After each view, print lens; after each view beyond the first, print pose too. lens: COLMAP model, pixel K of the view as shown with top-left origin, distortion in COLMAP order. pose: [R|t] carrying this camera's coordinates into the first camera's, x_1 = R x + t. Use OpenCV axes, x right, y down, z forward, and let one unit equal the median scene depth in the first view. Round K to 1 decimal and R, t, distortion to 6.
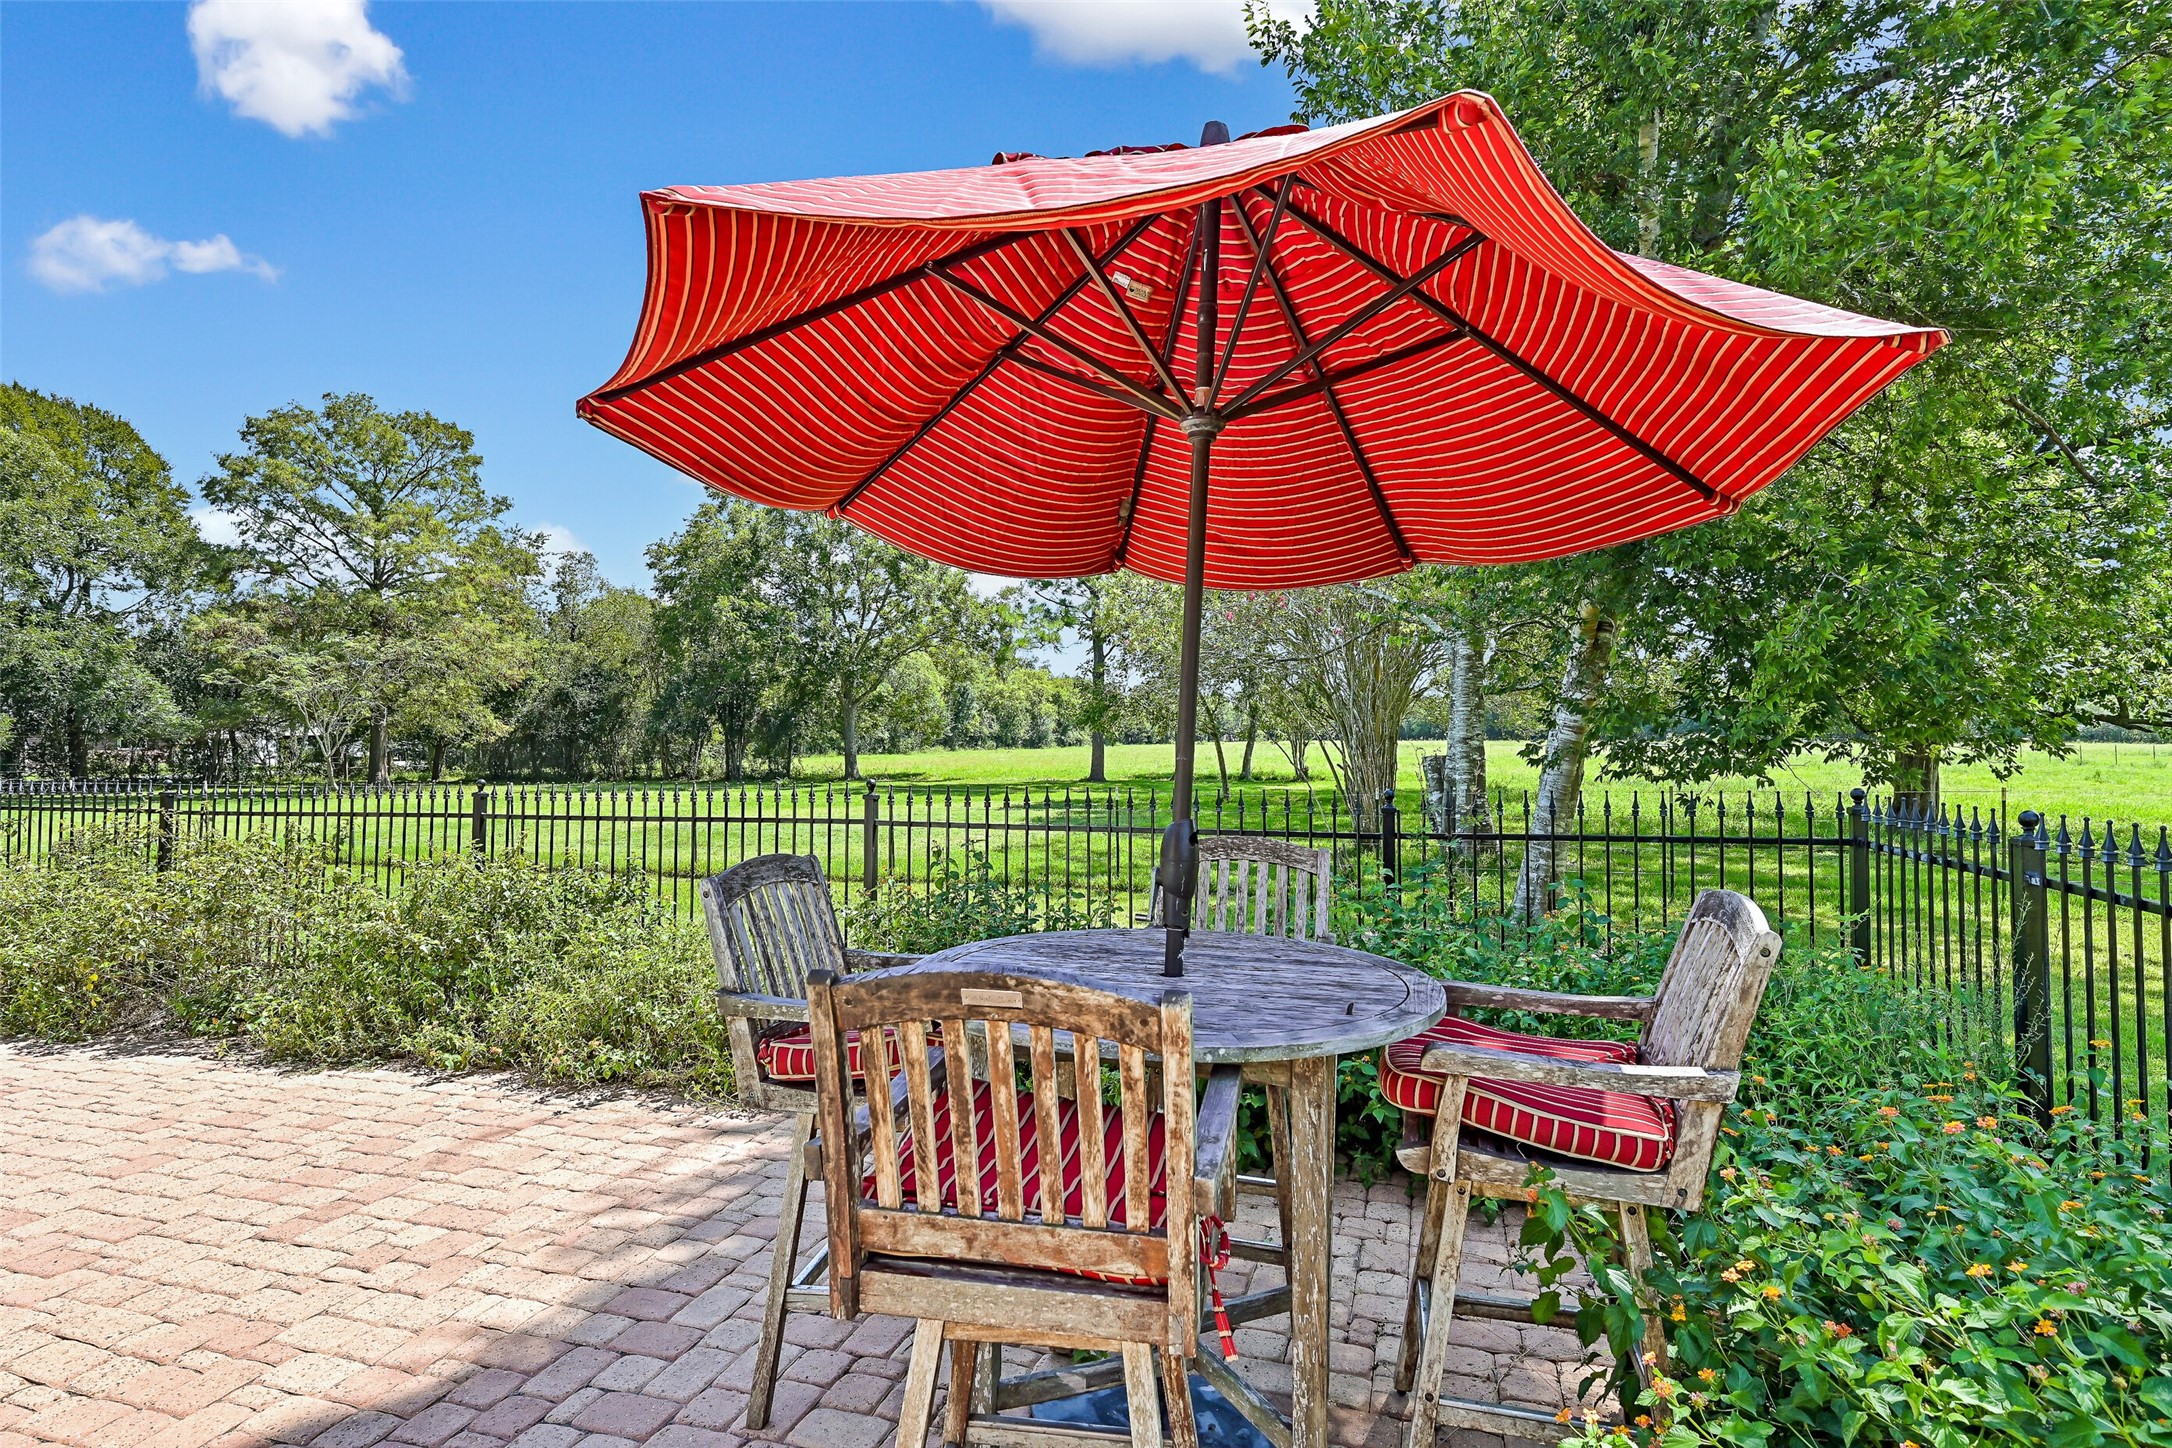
lens RADIAL K [[1125.8, 0, 1086.0], [0, 1125.8, 724.0], [0, 0, 1]] dist [0.000324, 0.000160]
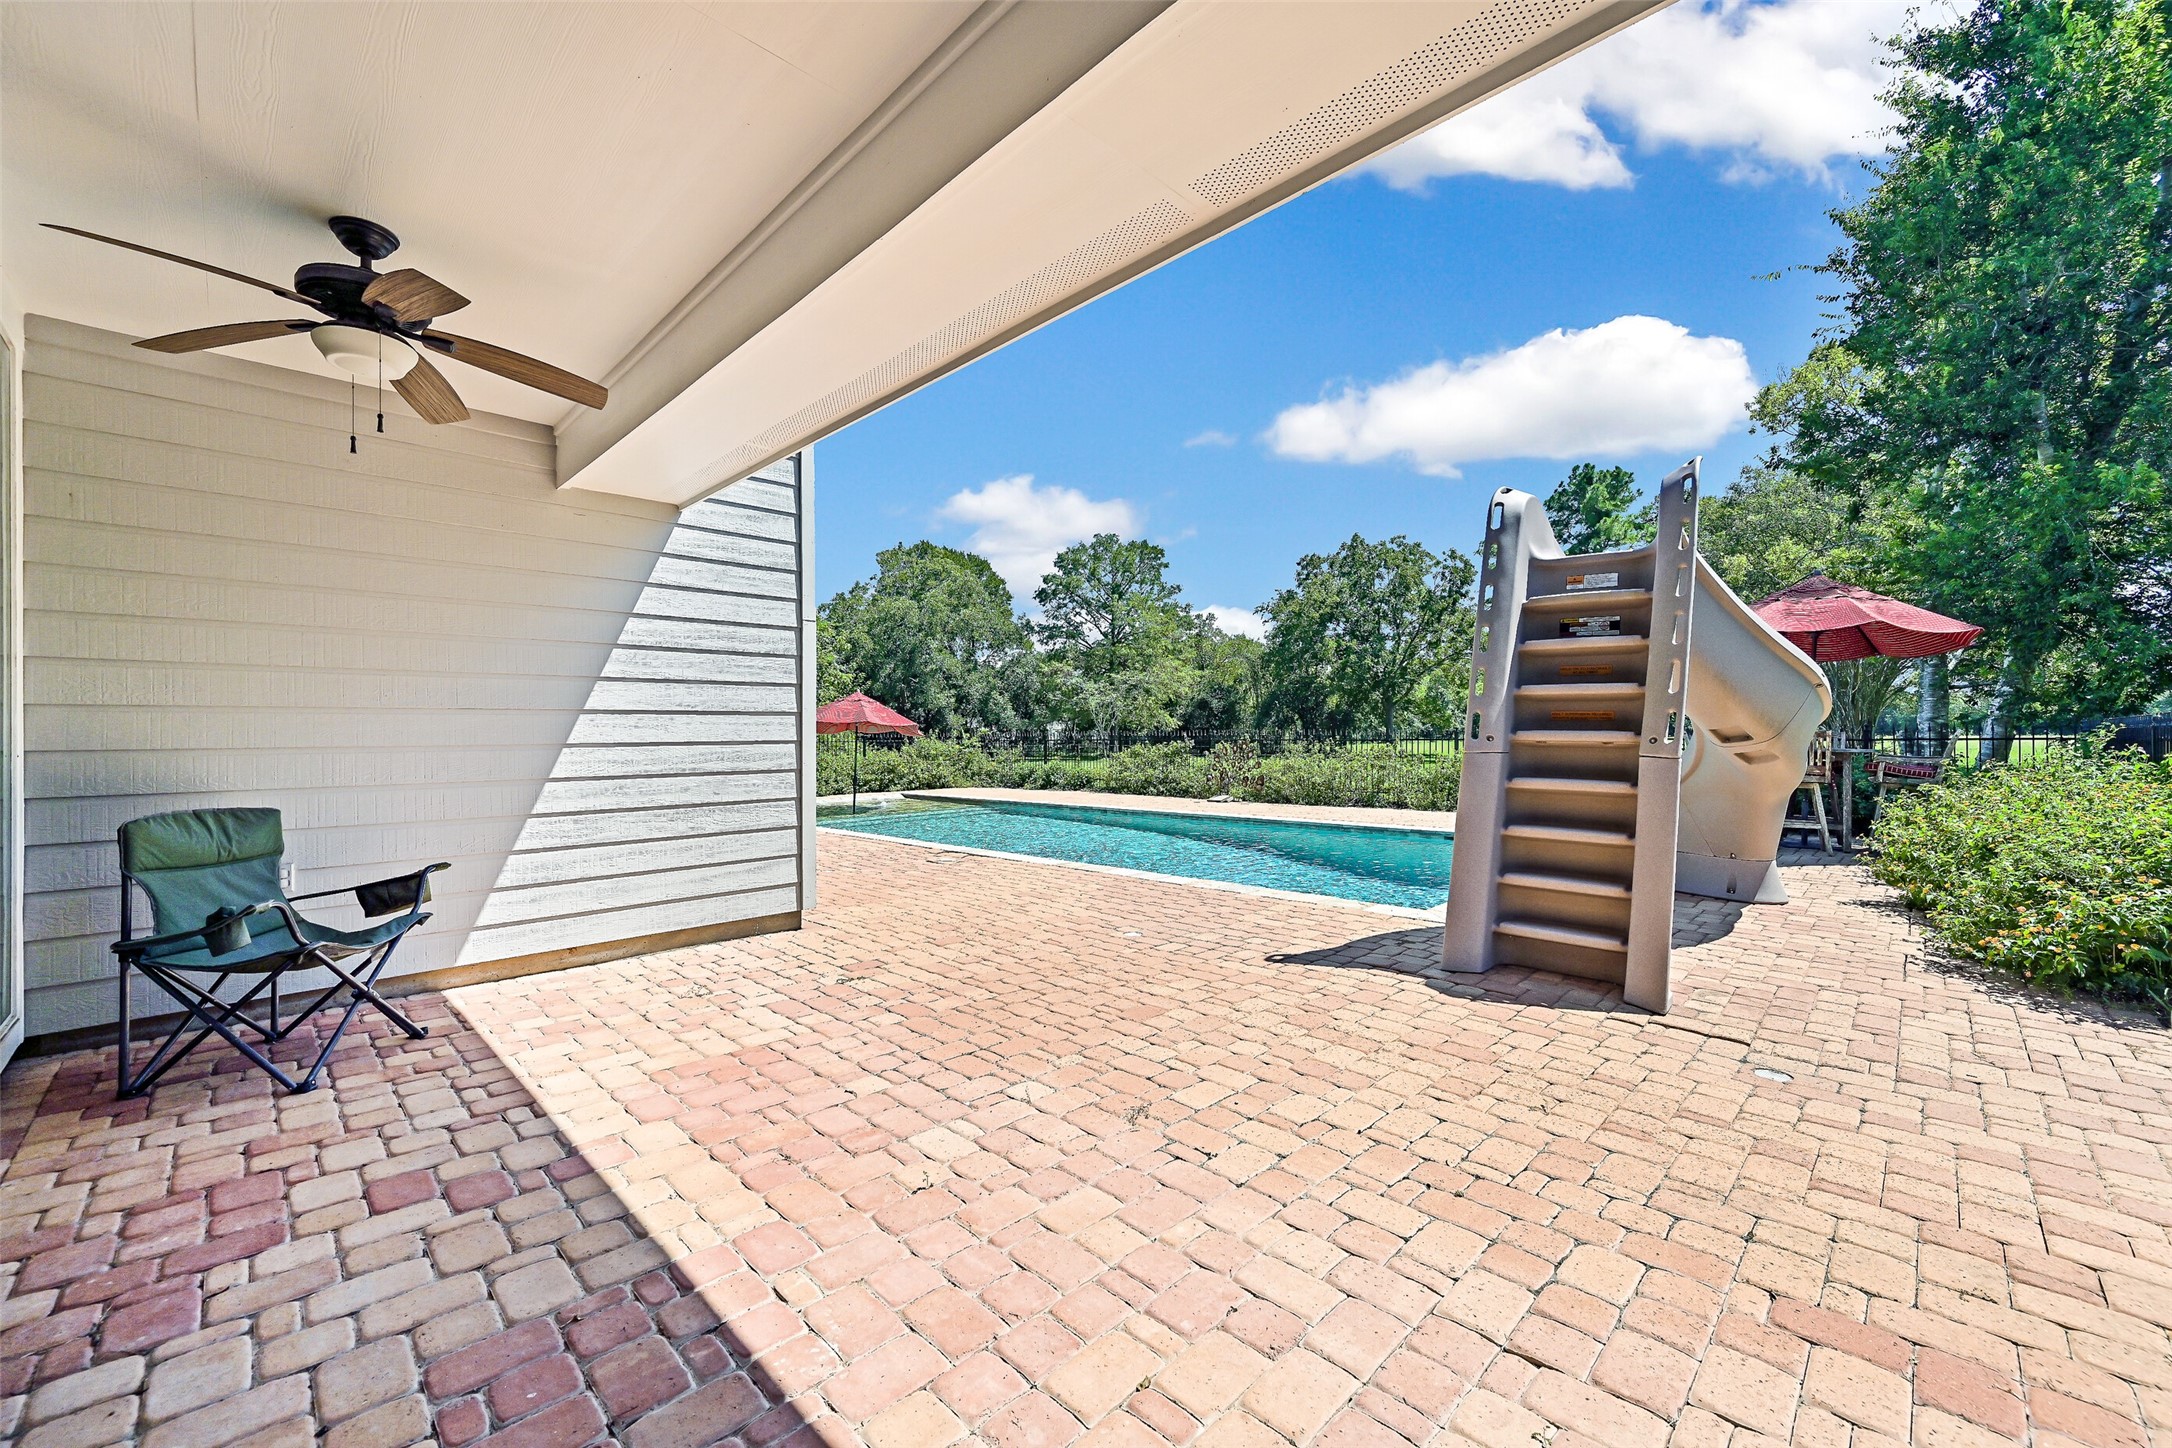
lens RADIAL K [[863.6, 0, 1086.0], [0, 863.6, 724.0], [0, 0, 1]] dist [-0.001492, 0.000032]
pose [[0.889804, -0.005046, -0.456316, -0.055445], [0.005166, 0.999986, -0.000984, 0.005796], [0.456314, -0.001482, 0.889818, -0.207709]]
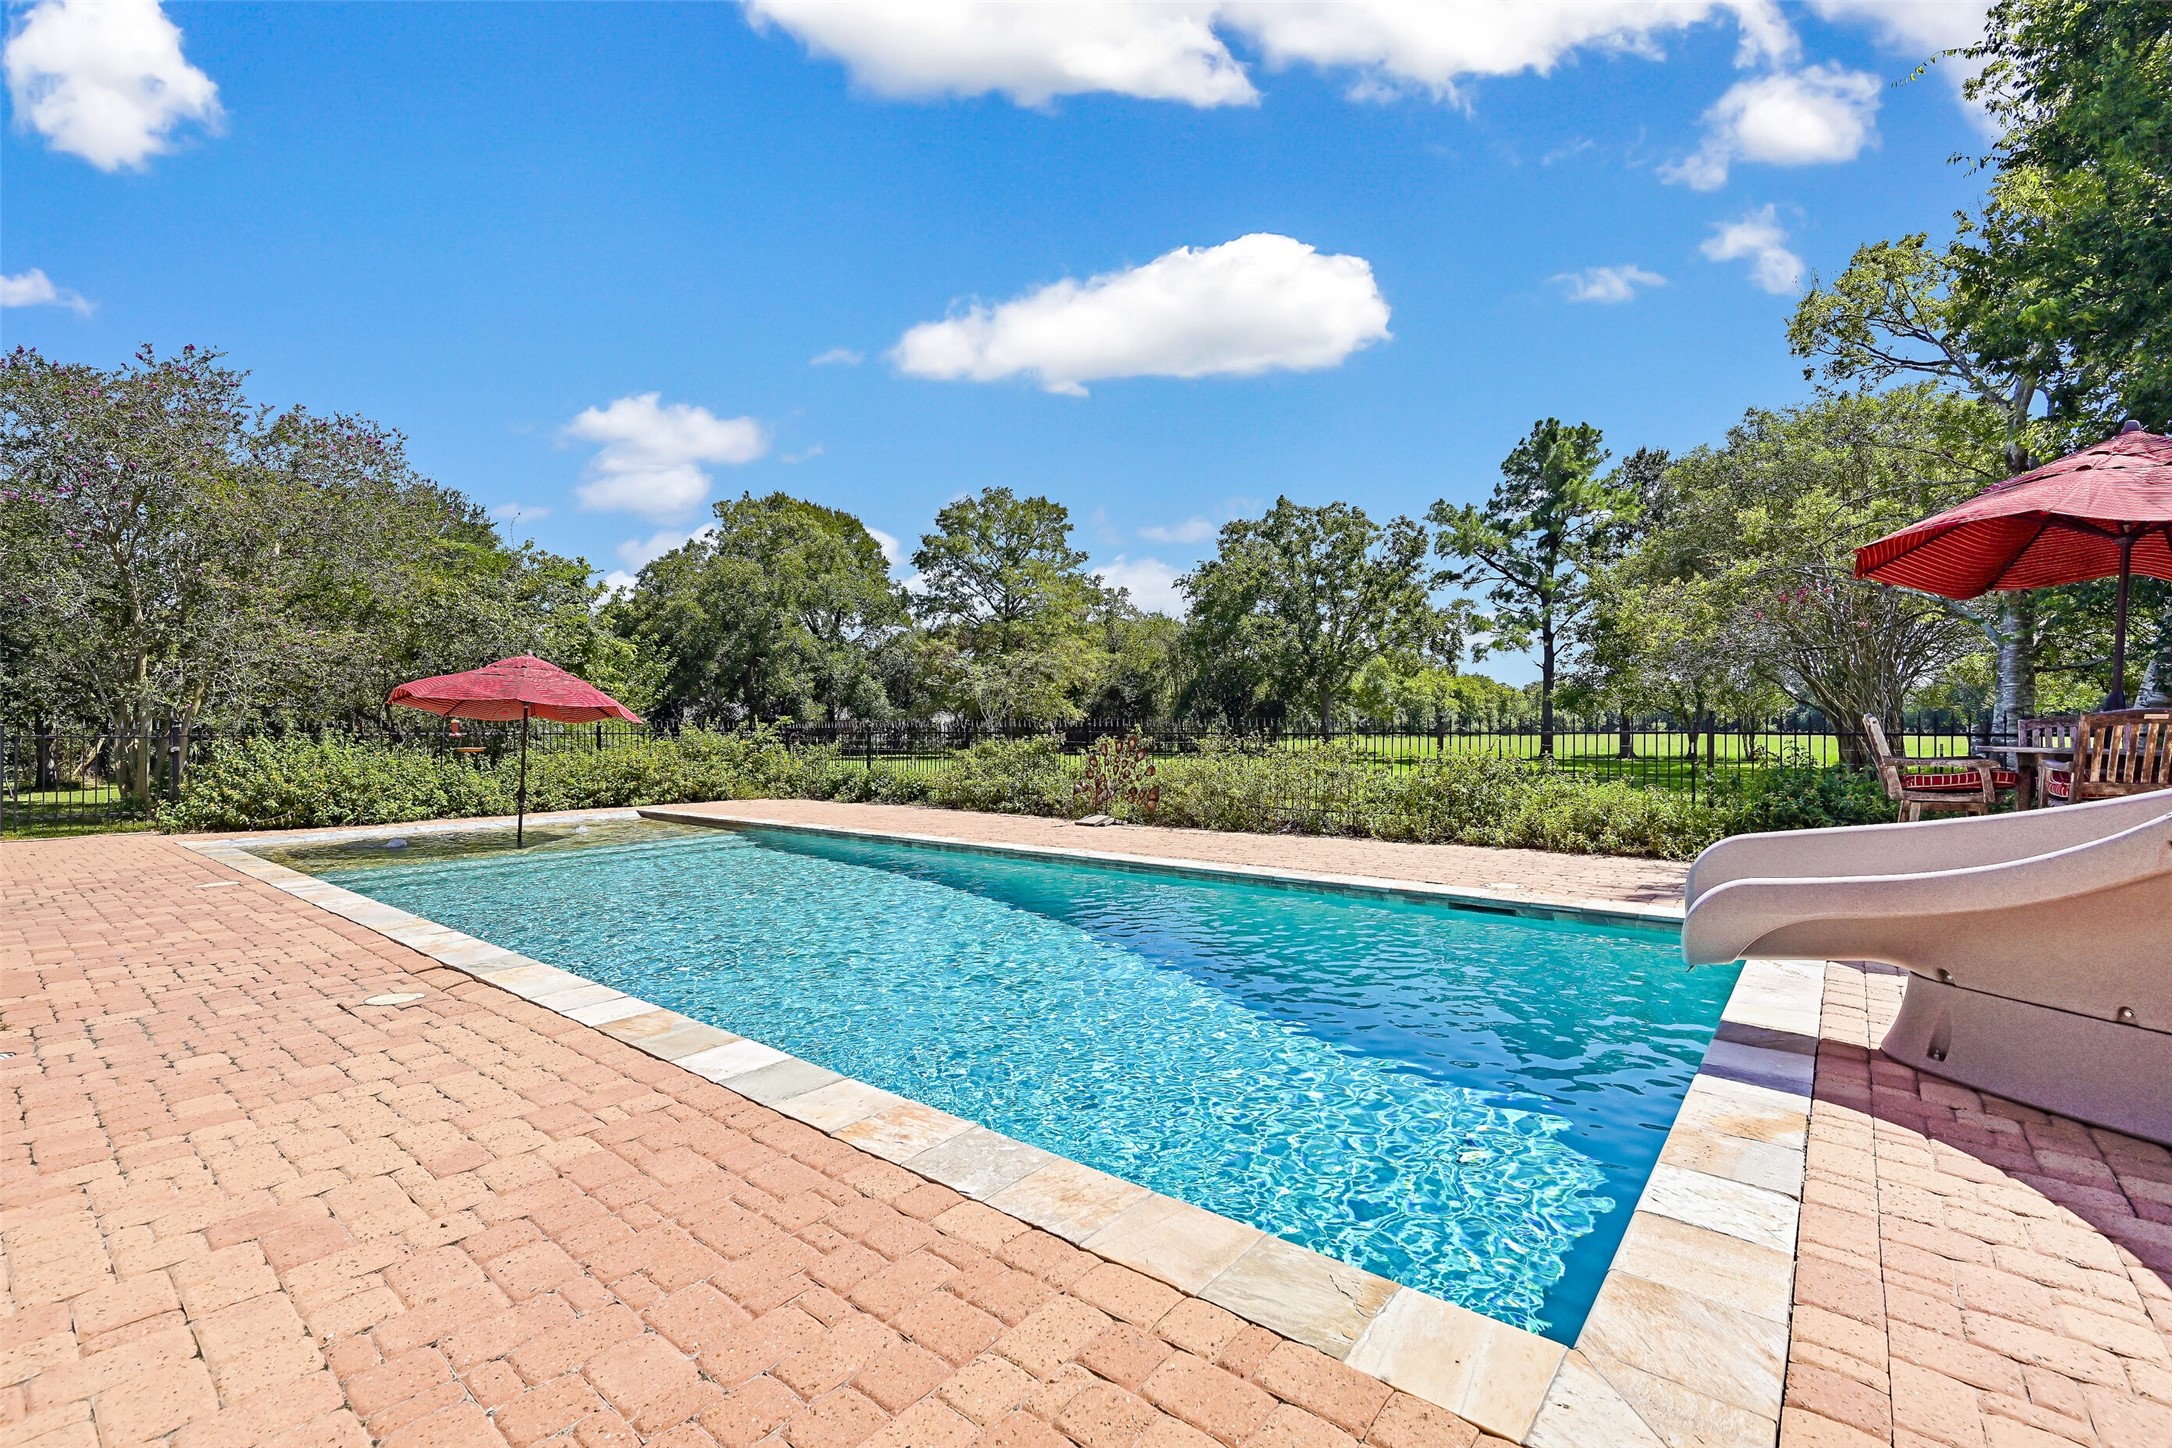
lens RADIAL K [[947.3, 0, 1086.0], [0, 947.3, 724.0], [0, 0, 1]] dist [0.003545, 0.000137]
pose [[0.928867, 0.002728, -0.370403, -0.074155], [-0.000490, 0.999981, 0.006135, 0.008286], [0.370412, -0.005517, 0.928851, -0.109716]]
